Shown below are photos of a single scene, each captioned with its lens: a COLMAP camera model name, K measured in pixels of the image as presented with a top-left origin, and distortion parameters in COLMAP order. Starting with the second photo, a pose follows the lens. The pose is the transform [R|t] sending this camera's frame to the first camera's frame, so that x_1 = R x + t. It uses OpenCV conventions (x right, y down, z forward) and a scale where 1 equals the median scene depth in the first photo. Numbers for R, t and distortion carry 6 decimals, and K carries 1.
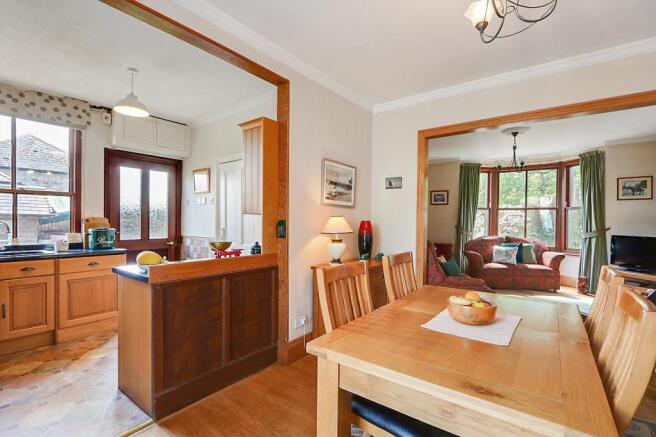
lens RADIAL K [[315.1, 0, 319.1], [0, 315.1, 218.3], [0, 0, 1]] dist [-0.012602, 0.004232]
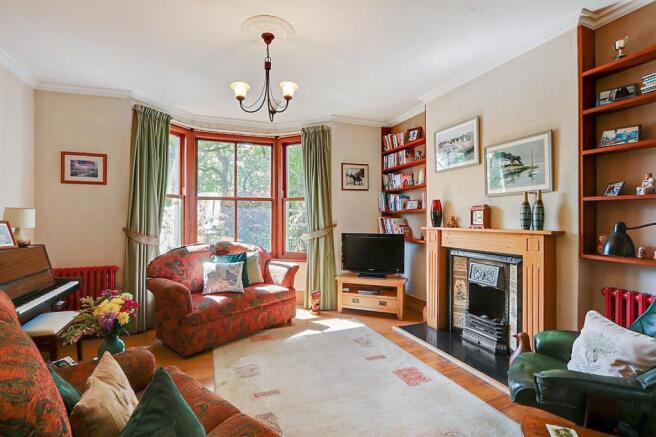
lens RADIAL K [[315.1, 0, 328.4], [0, 315.1, 219.5], [0, 0, 1]] dist [-0.012602, 0.004232]
pose [[0.509925, -0.015933, 0.860071, 0.206636], [0.010053, 0.999871, 0.012563, 0.007922], [-0.860160, 0.002240, 0.510019, 0.561227]]
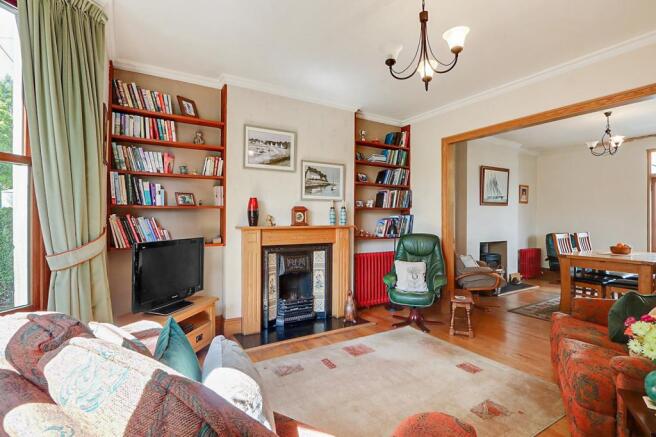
lens RADIAL K [[315.1, 0, 333.3], [0, 315.1, 217.7], [0, 0, 1]] dist [-0.012602, 0.004232]
pose [[-0.931817, -0.014759, 0.362629, 0.484023], [-0.014217, 0.999890, 0.004163, 0.011667], [-0.362650, -0.001276, -0.931924, 1.168598]]
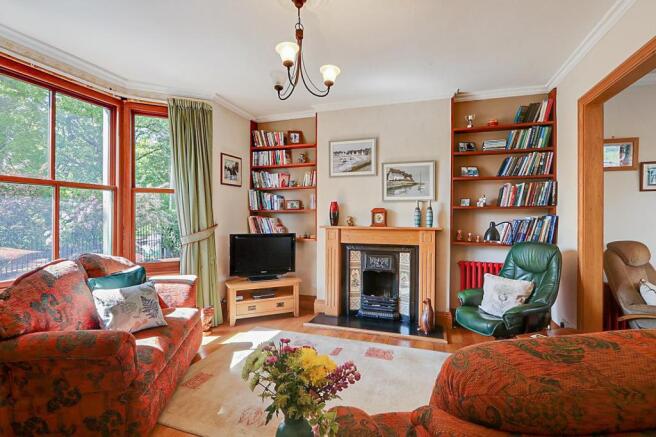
lens RADIAL K [[315.1, 0, 329.1], [0, 315.1, 222.1], [0, 0, 1]] dist [-0.012602, 0.004232]
pose [[-0.317880, -0.027025, 0.947746, 0.187202], [-0.009520, 0.999634, 0.025312, 0.006682], [-0.948083, -0.000976, -0.318021, 0.914972]]
